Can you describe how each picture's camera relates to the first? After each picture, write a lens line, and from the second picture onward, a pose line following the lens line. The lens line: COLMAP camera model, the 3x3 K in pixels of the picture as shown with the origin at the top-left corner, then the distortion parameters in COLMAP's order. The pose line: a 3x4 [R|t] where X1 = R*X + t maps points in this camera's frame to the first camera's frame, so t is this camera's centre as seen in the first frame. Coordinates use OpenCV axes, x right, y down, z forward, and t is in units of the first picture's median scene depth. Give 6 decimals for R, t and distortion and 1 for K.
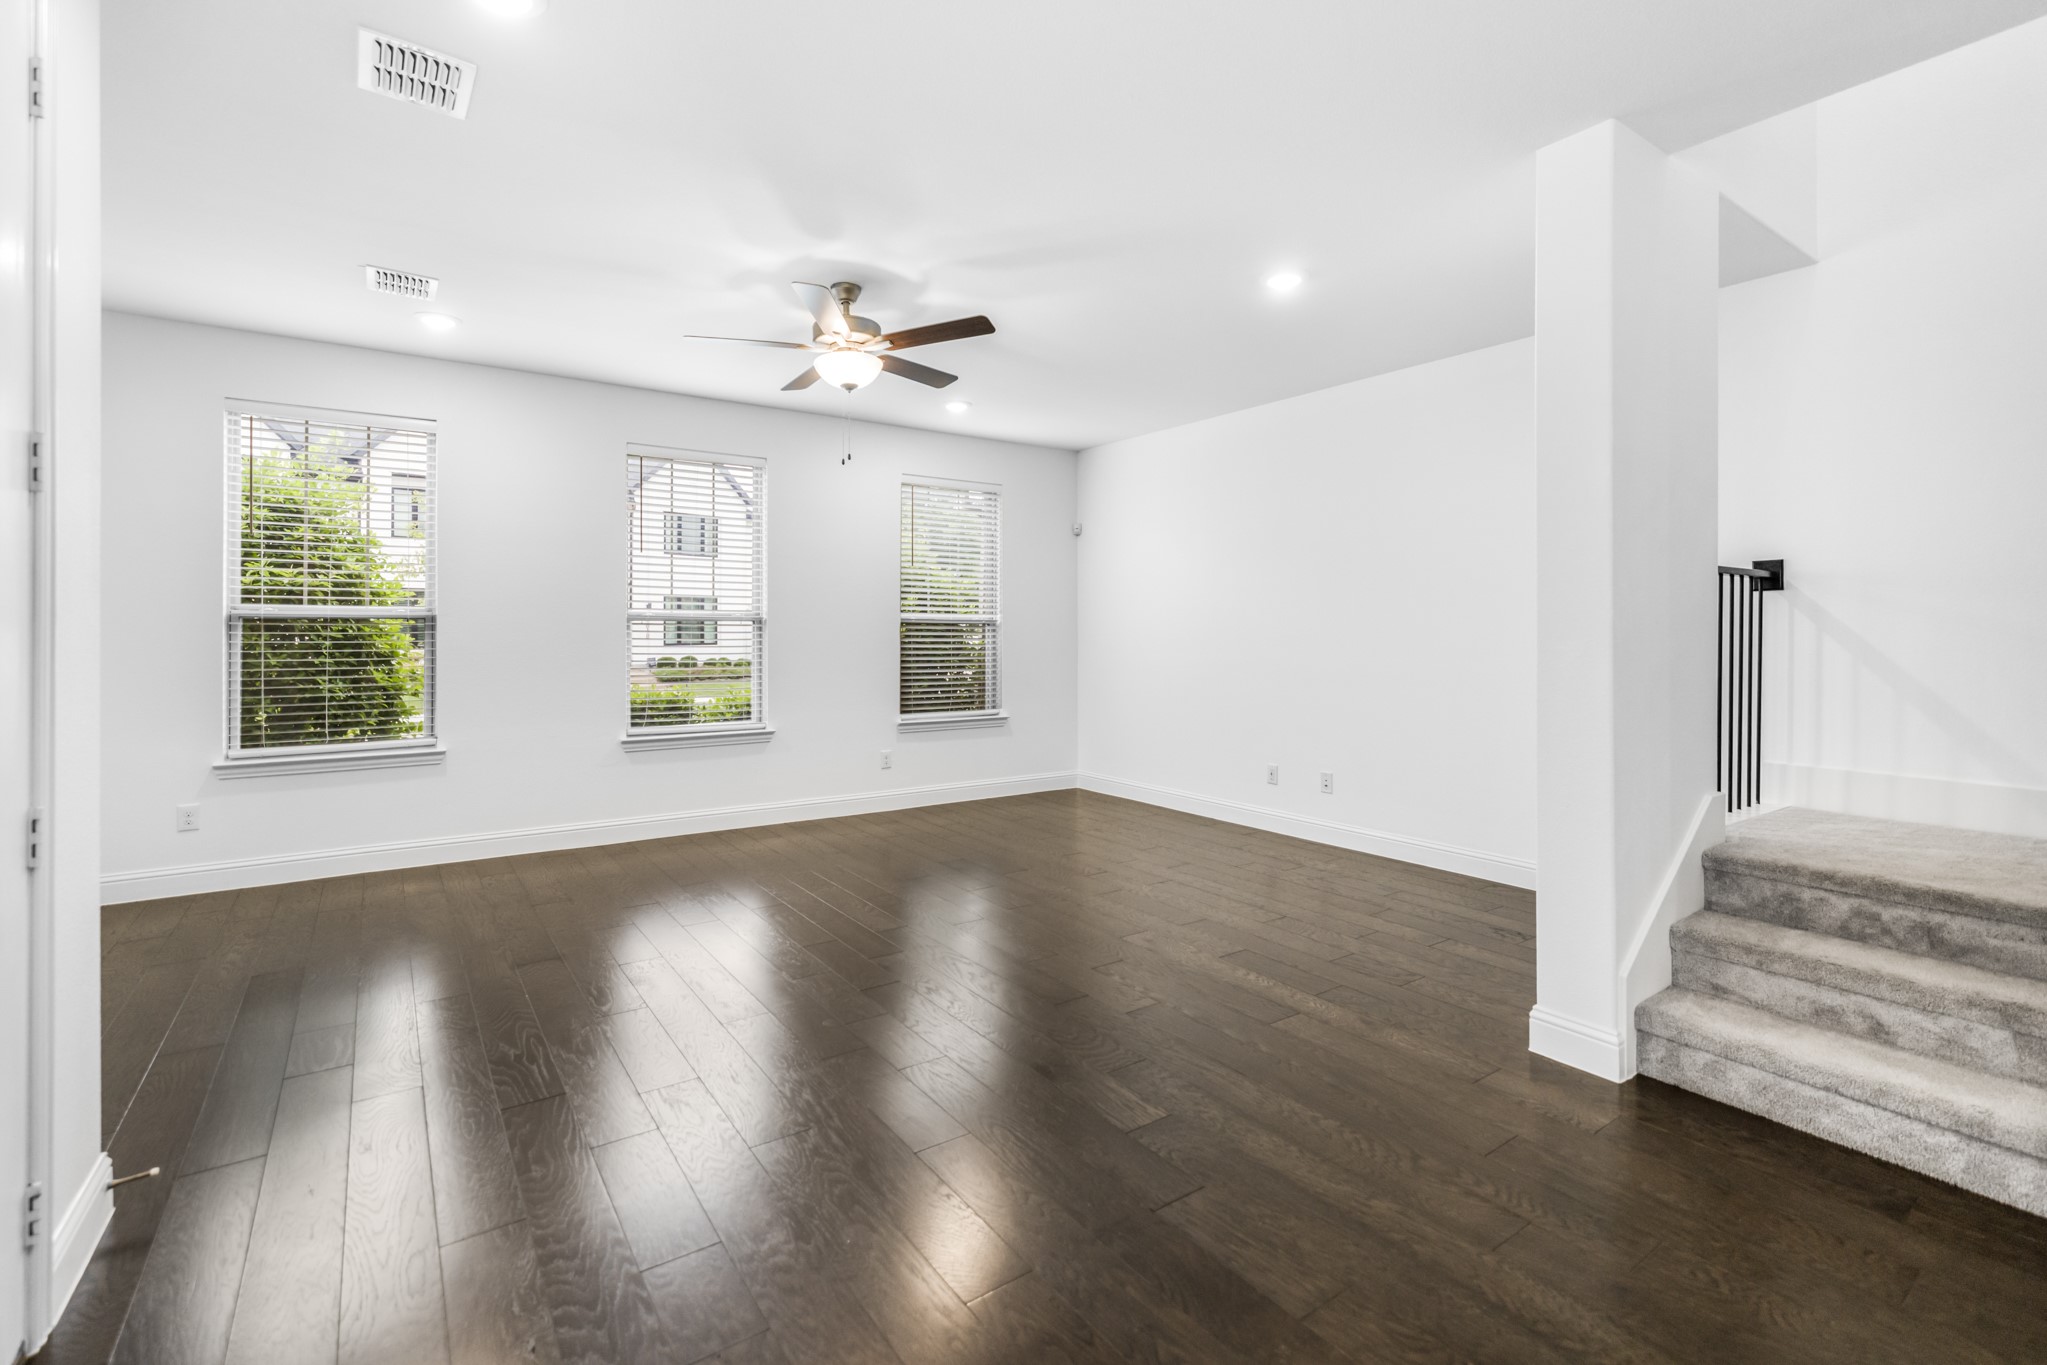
lens RADIAL K [[904.8, 0, 996.9], [0, 904.8, 636.5], [0, 0, 1]] dist [0.005669, 0.000753]
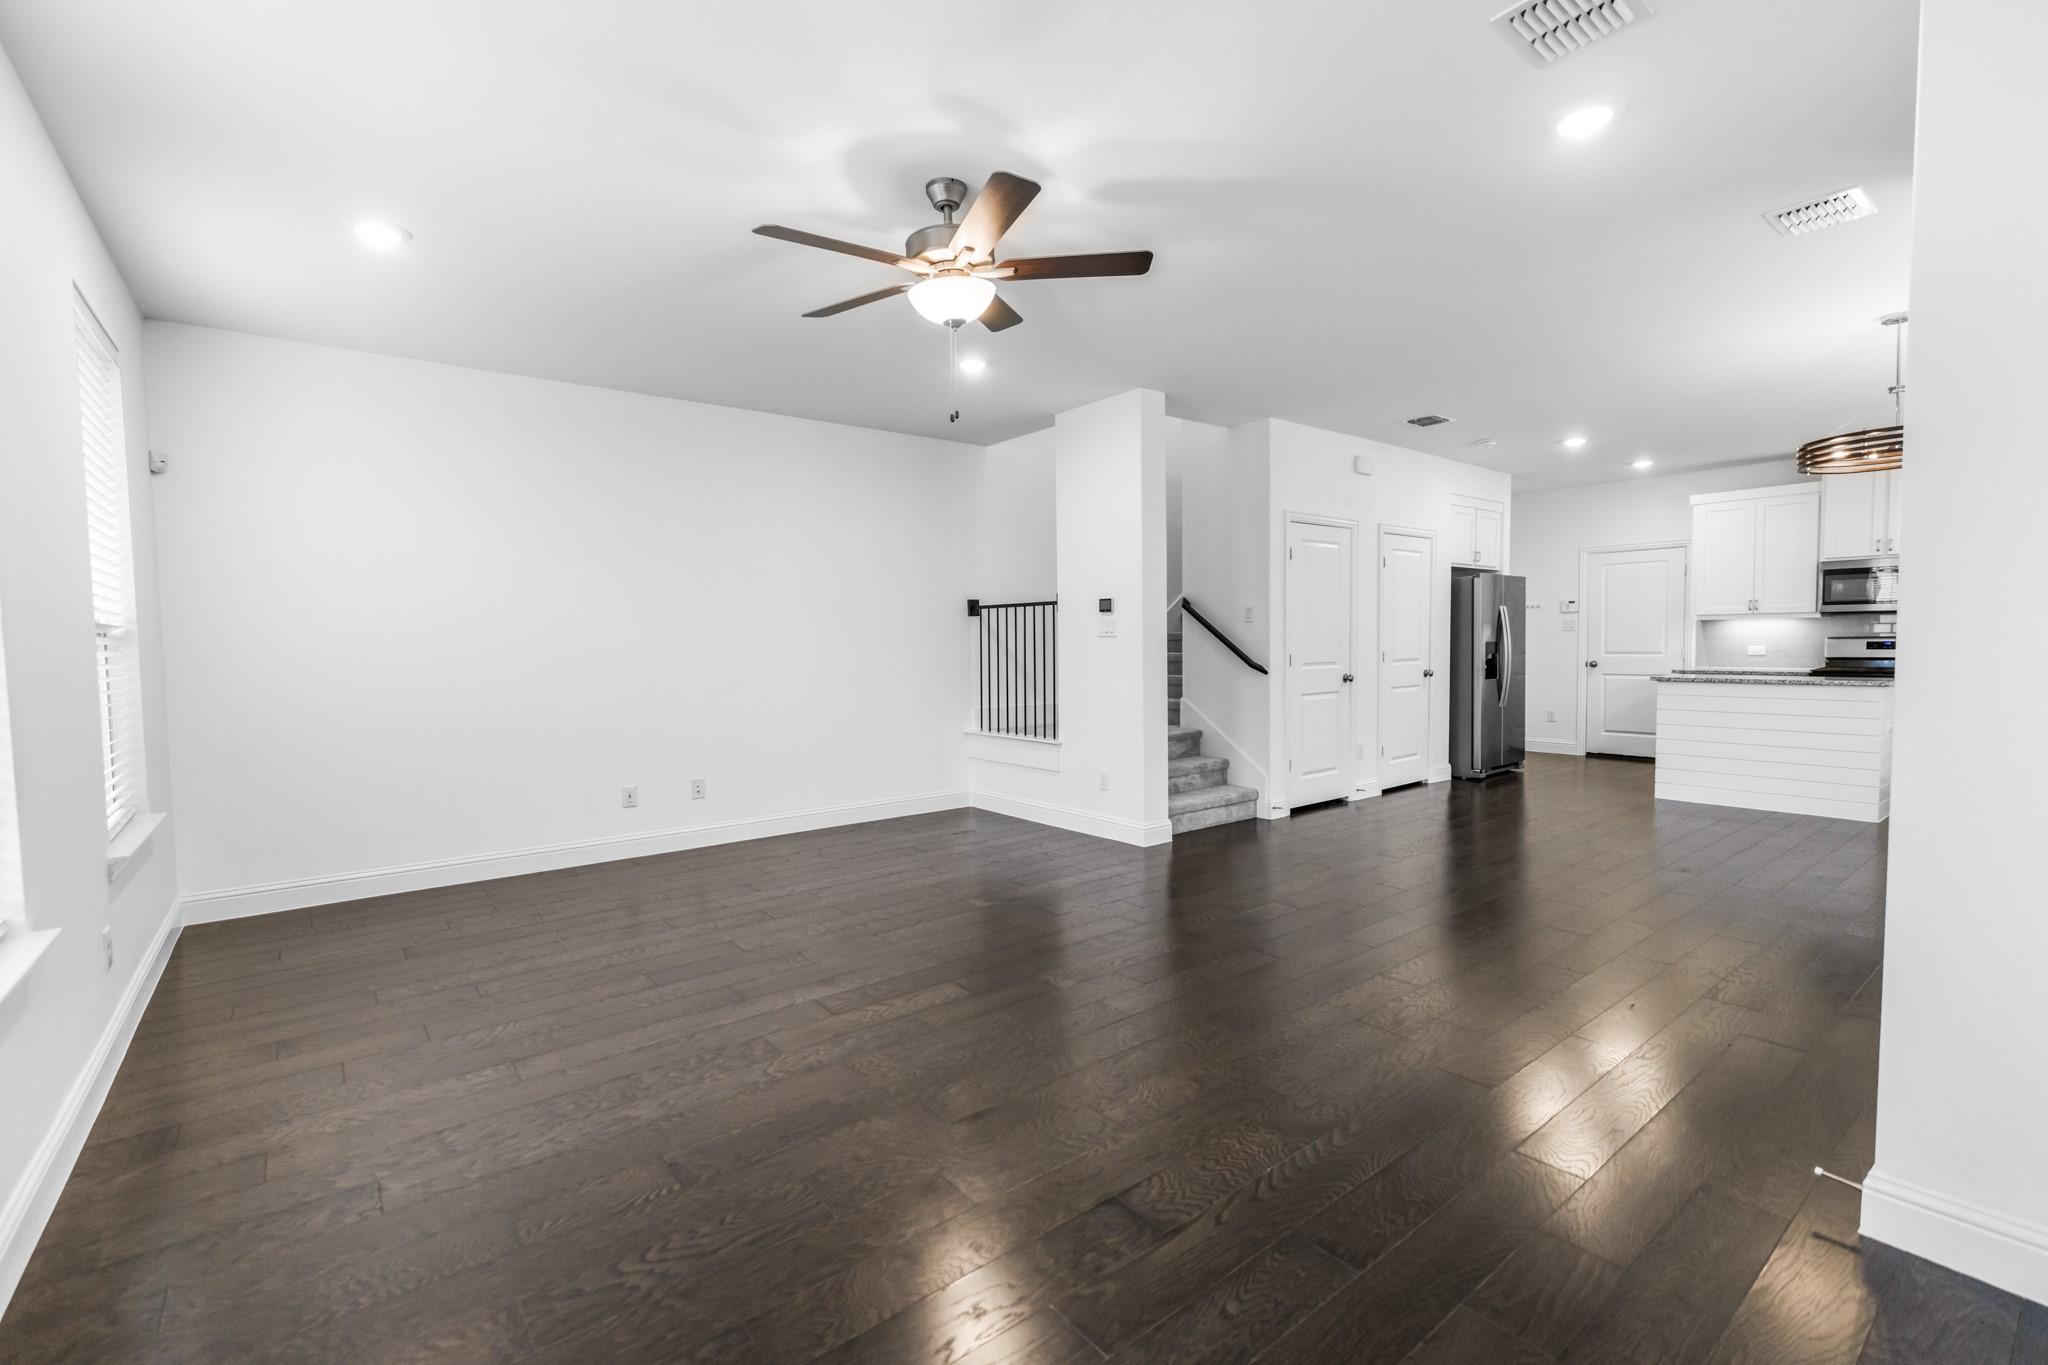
lens RADIAL K [[905.2, 0, 1028.5], [0, 905.2, 676.6], [0, 0, 1]] dist [0.005669, 0.000753]
pose [[-0.078682, -0.039825, 0.996104, -1.464781], [0.017667, 0.998989, 0.041335, -0.001452], [-0.996743, 0.020851, -0.077899, 1.530801]]
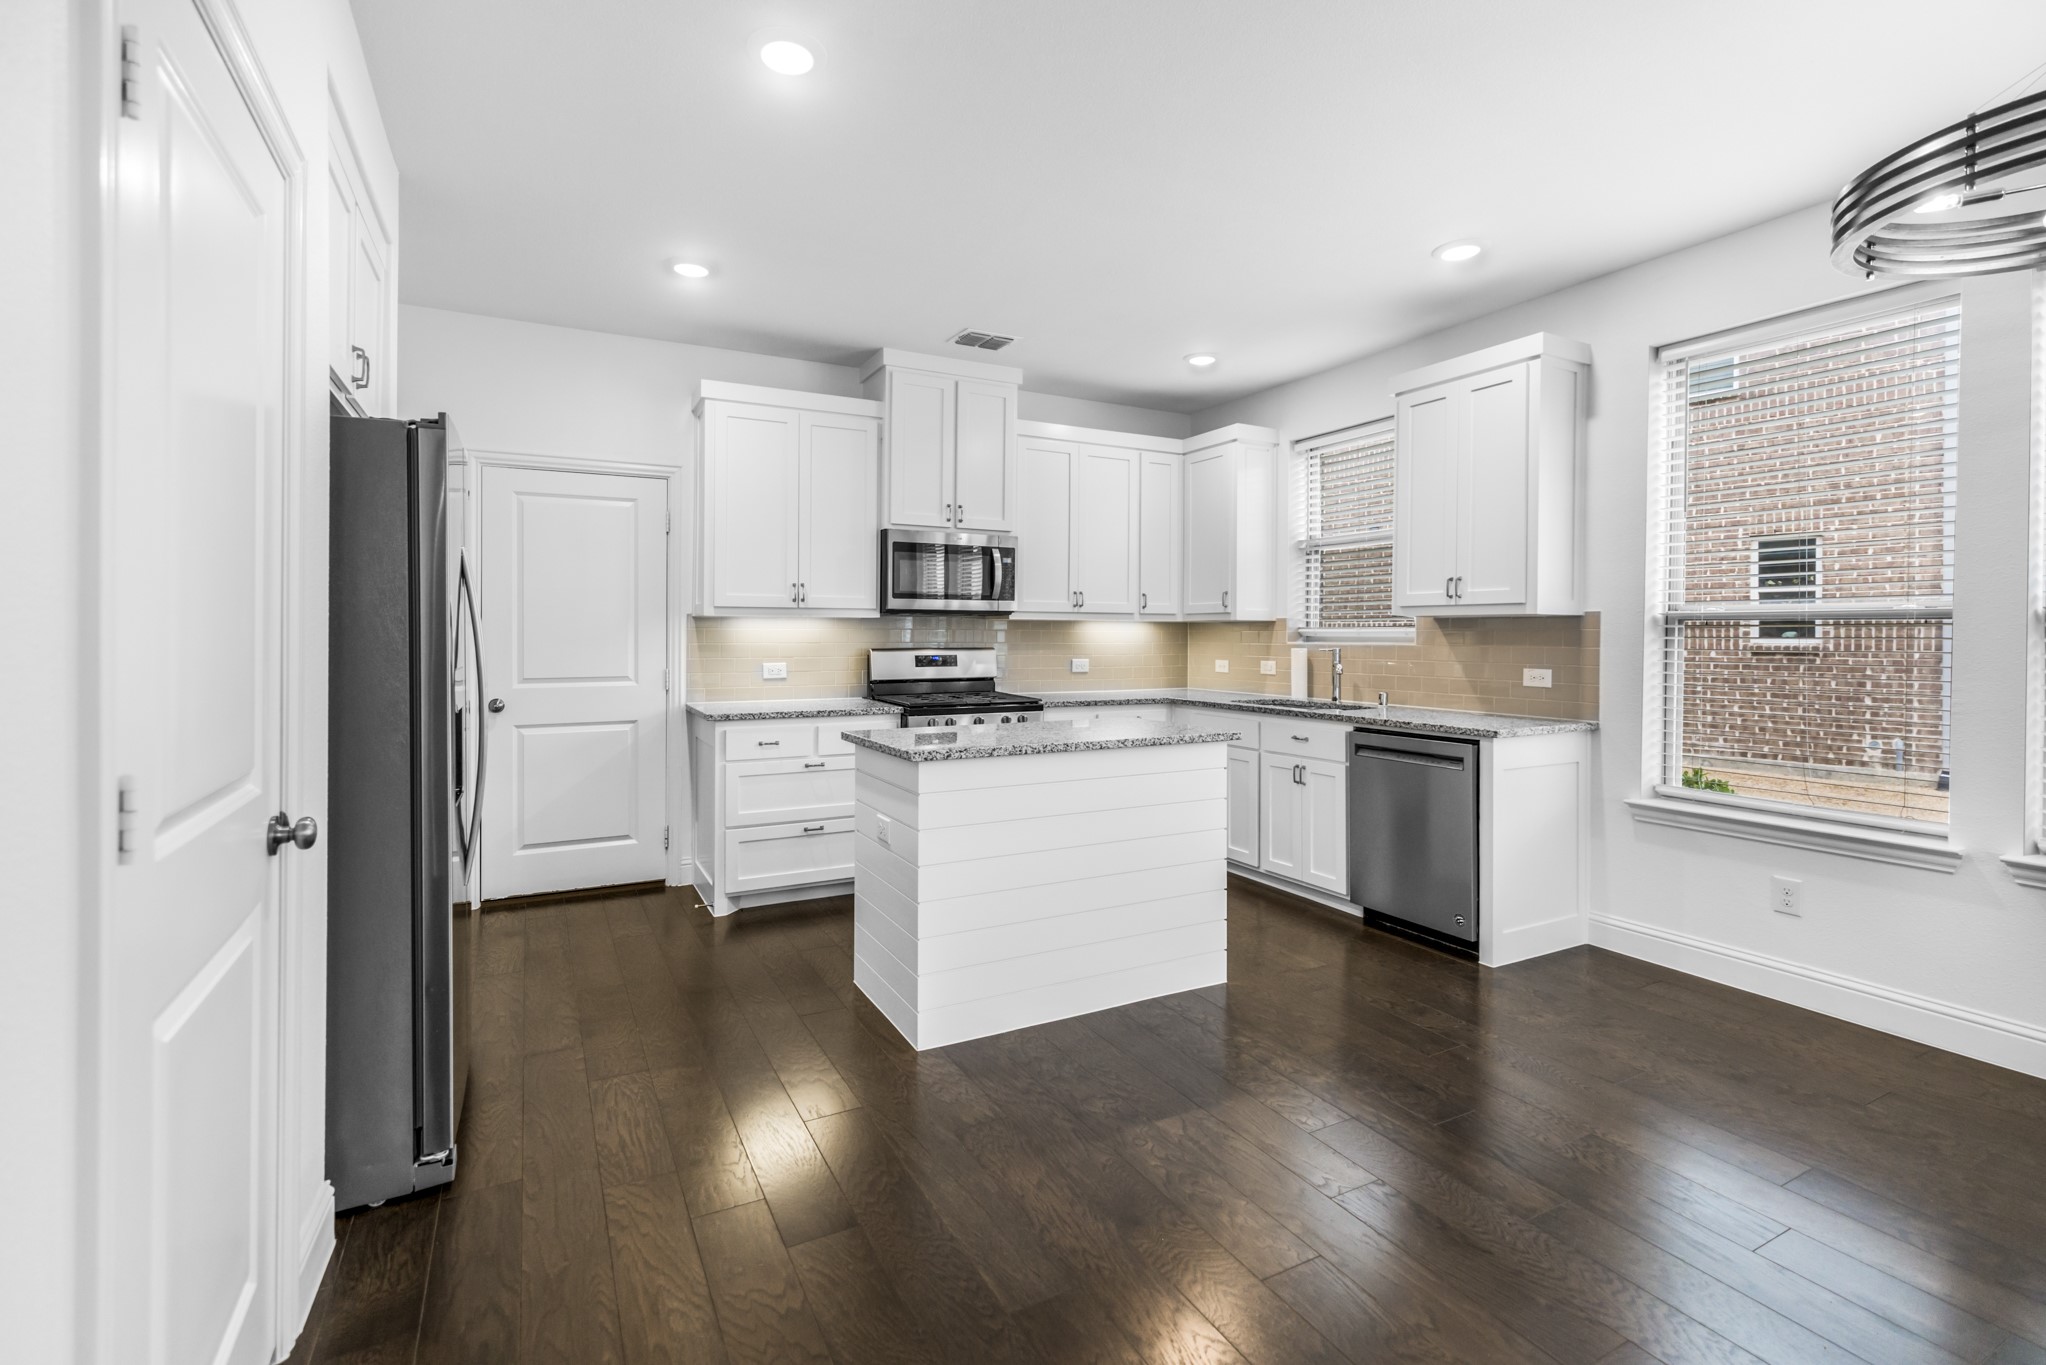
lens RADIAL K [[904.3, 0, 990.1], [0, 904.3, 634.3], [0, 0, 1]] dist [0.005669, 0.000753]
pose [[-0.991412, -0.002297, 0.130759, 0.859166], [-0.001485, 0.999979, 0.006308, -0.004449], [-0.130770, 0.006059, -0.991394, 0.531037]]
